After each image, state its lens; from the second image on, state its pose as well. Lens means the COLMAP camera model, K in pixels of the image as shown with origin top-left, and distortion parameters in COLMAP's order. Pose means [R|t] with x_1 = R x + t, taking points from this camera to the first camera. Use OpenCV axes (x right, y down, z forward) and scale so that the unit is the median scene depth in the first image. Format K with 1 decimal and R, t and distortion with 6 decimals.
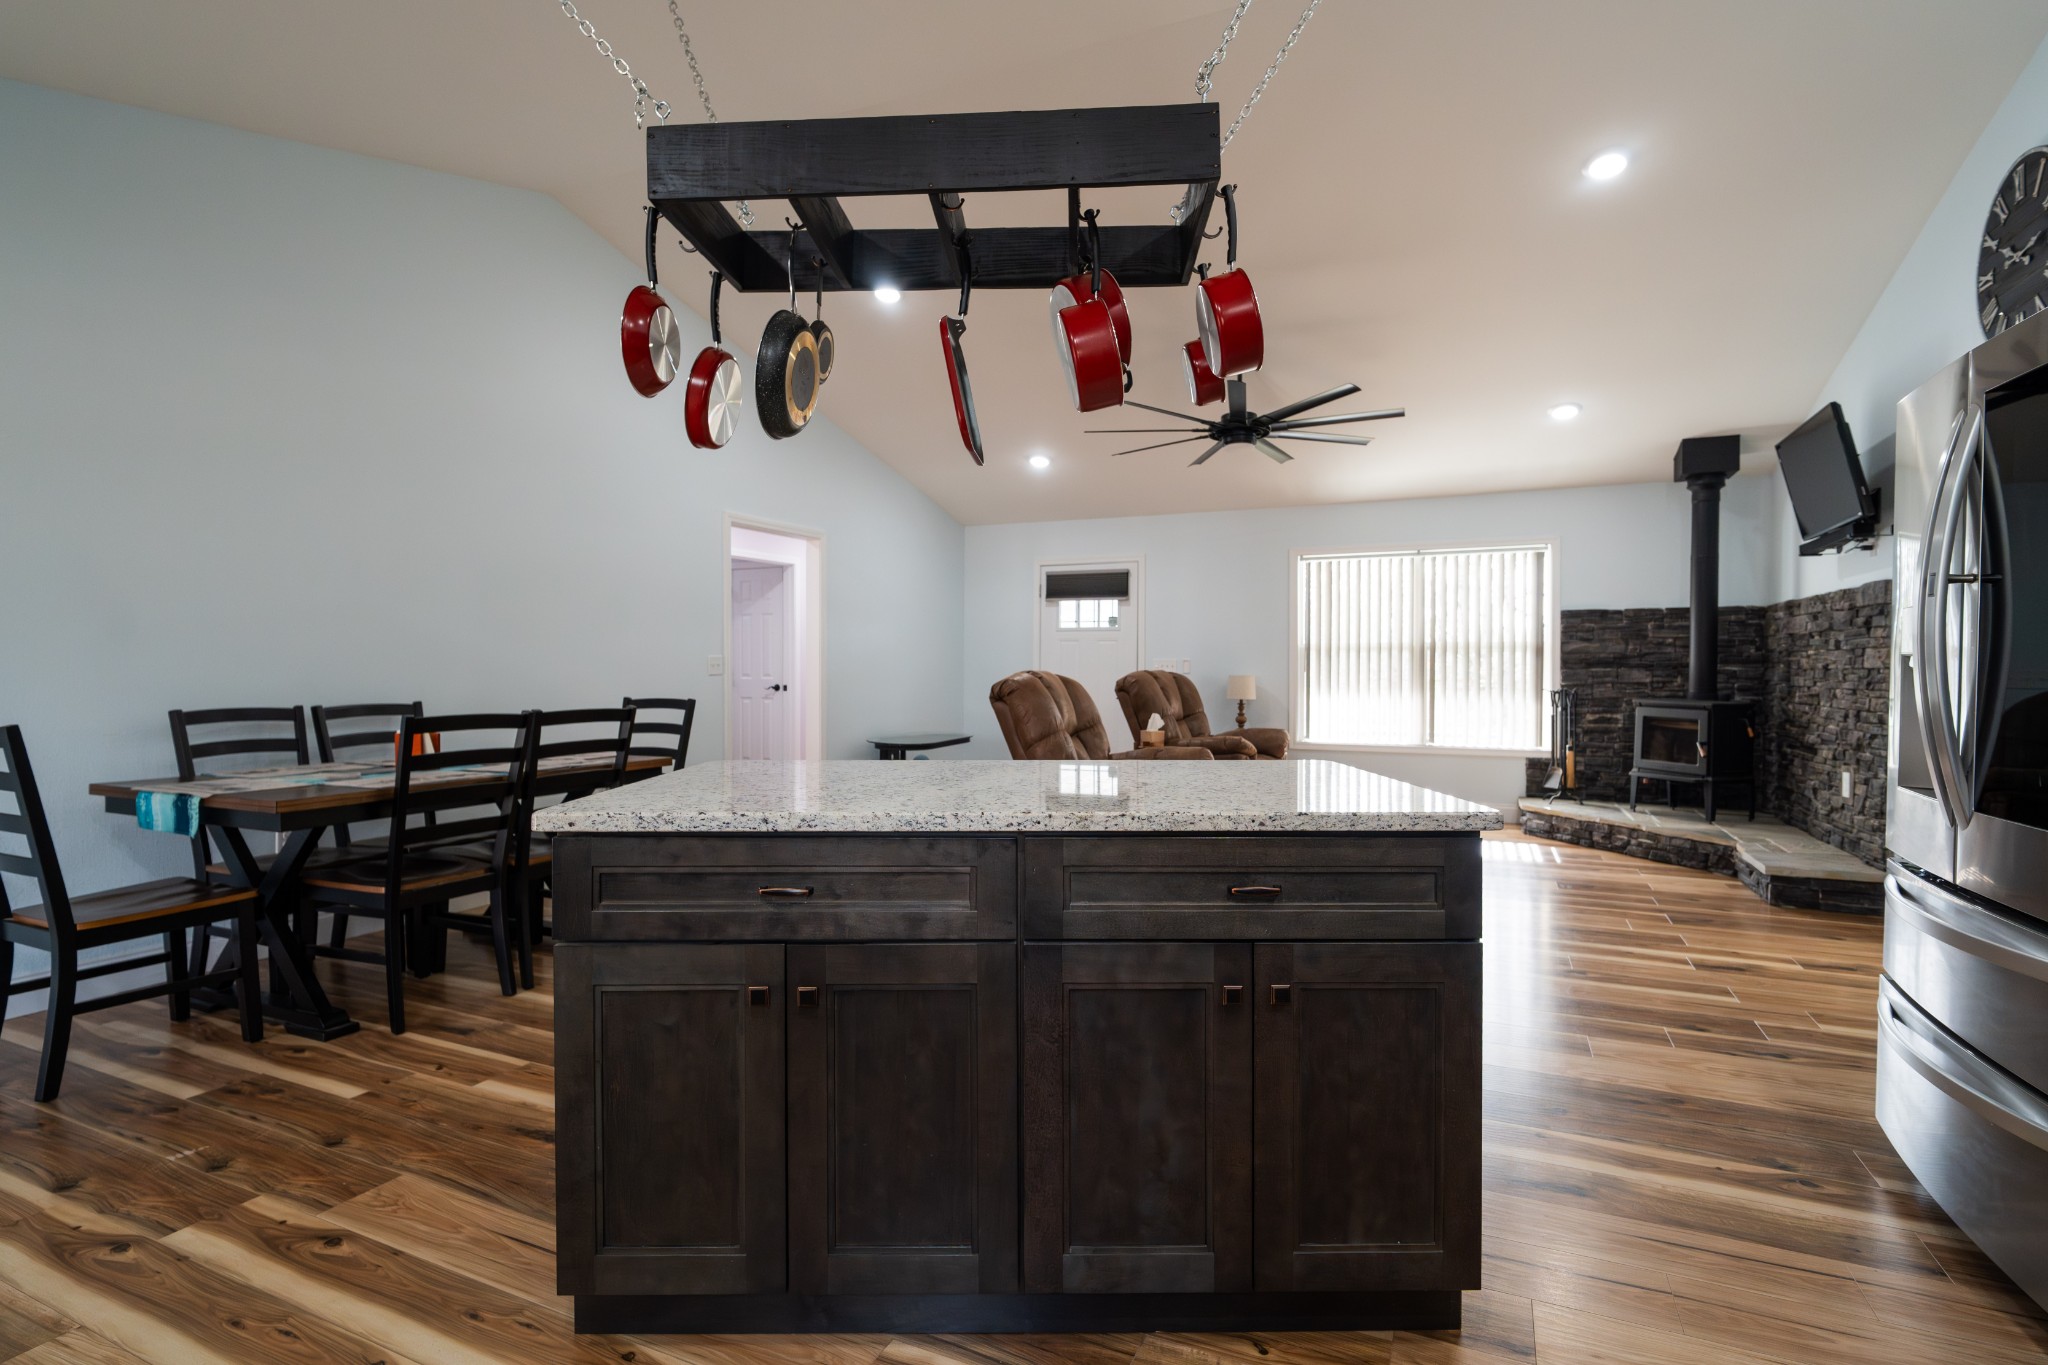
lens RADIAL K [[948.8, 0, 1022.3], [0, 948.8, 680.9], [0, 0, 1]] dist [-0.002659, -0.002070]
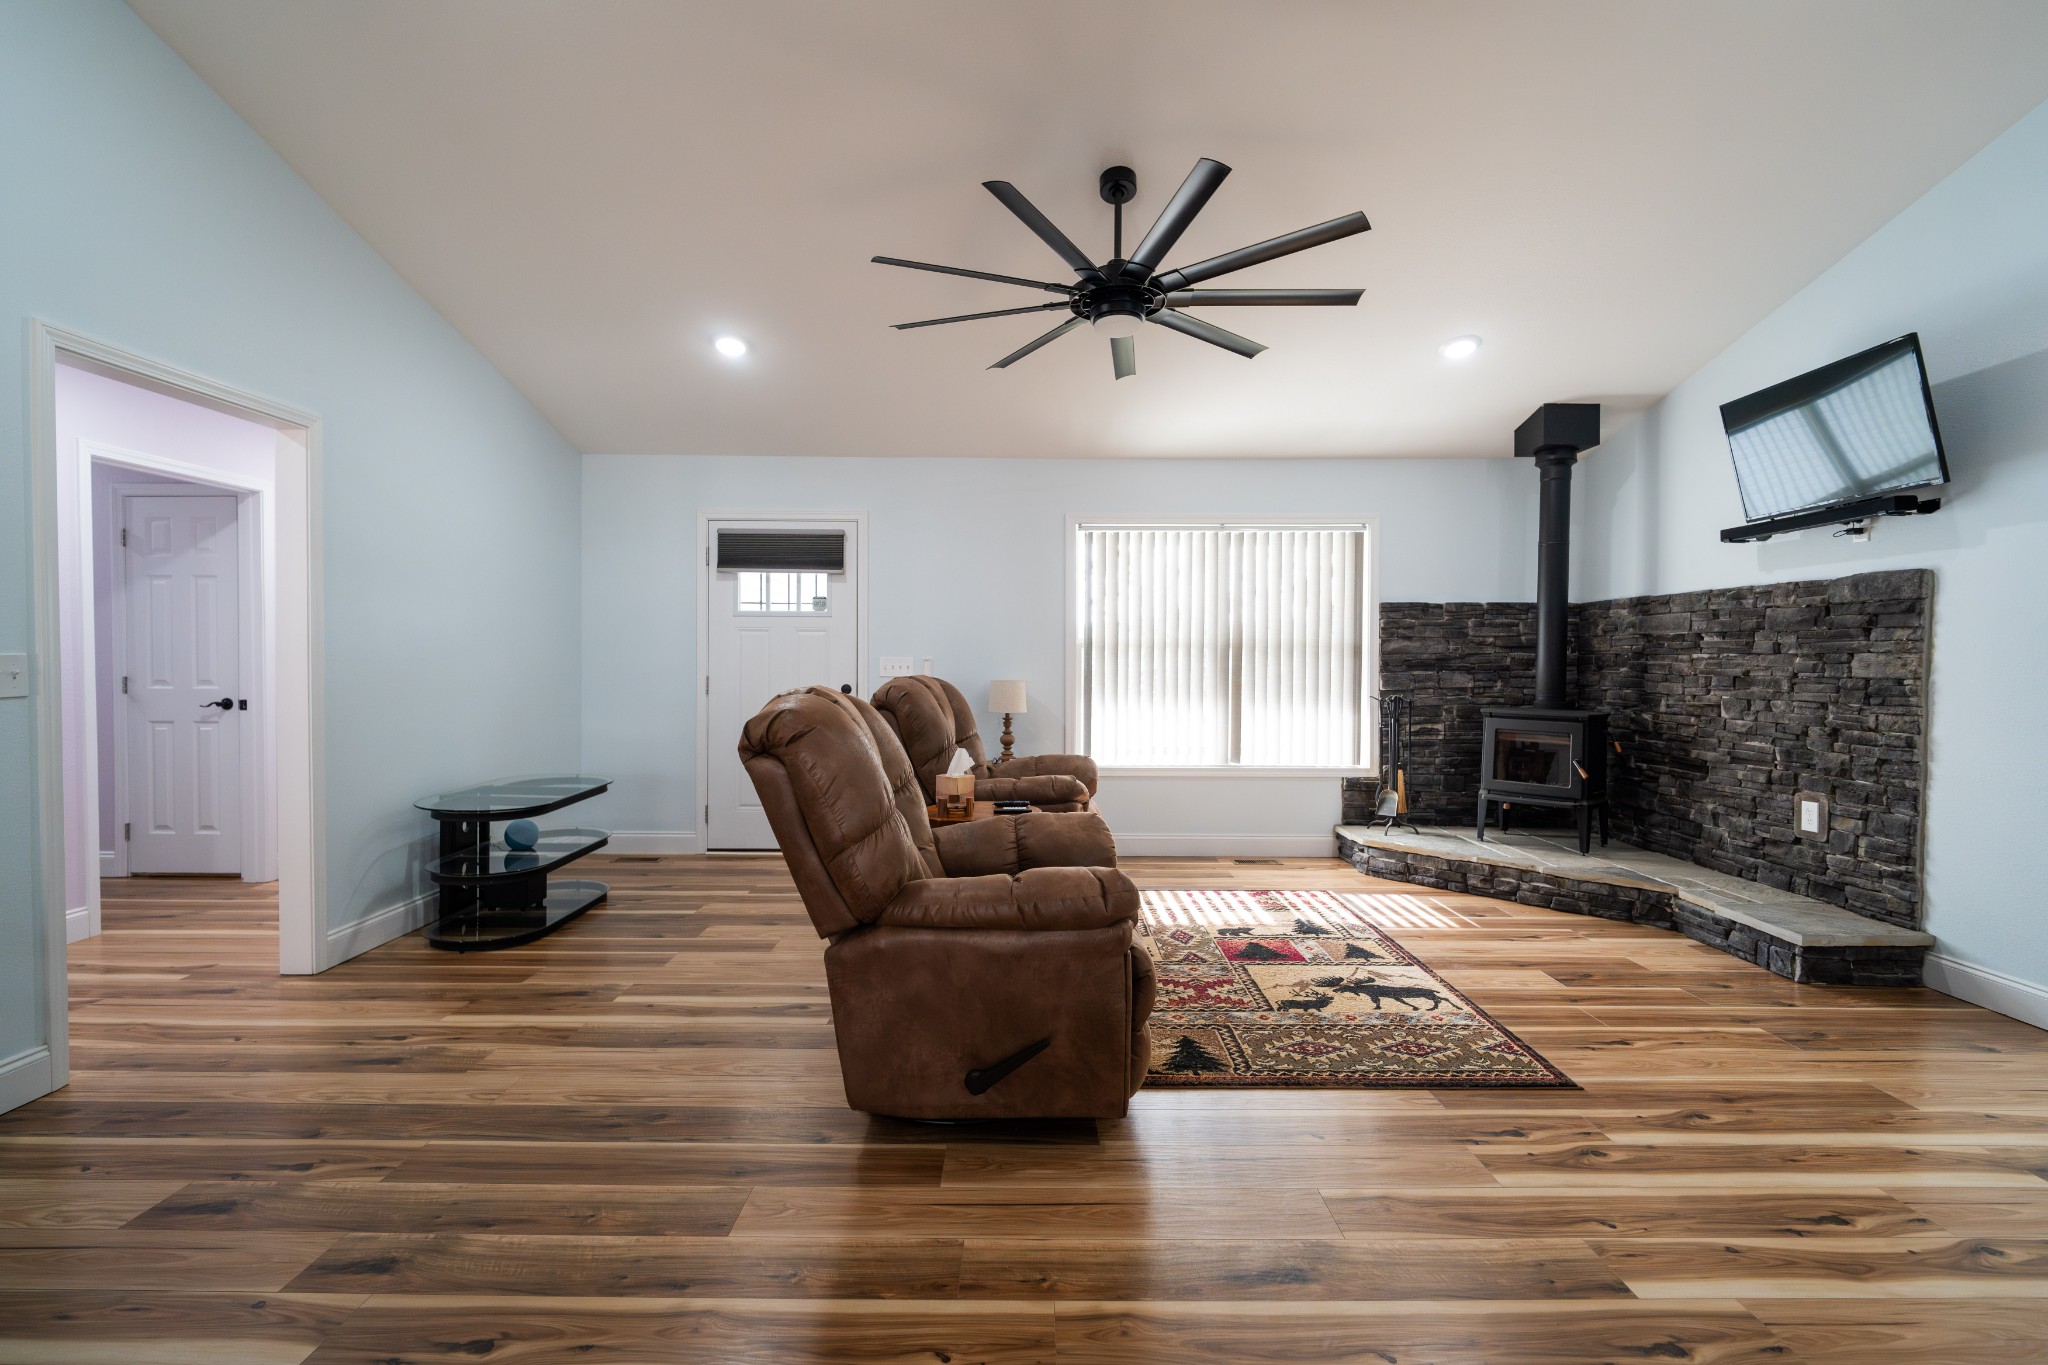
lens RADIAL K [[948.8, 0, 1030.5], [0, 948.8, 678.4], [0, 0, 1]] dist [-0.002659, -0.002070]
pose [[0.909806, -0.006378, 0.414985, -0.070281], [0.004009, 0.999970, 0.006580, -0.014103], [-0.415015, -0.004323, 0.909804, 0.371789]]
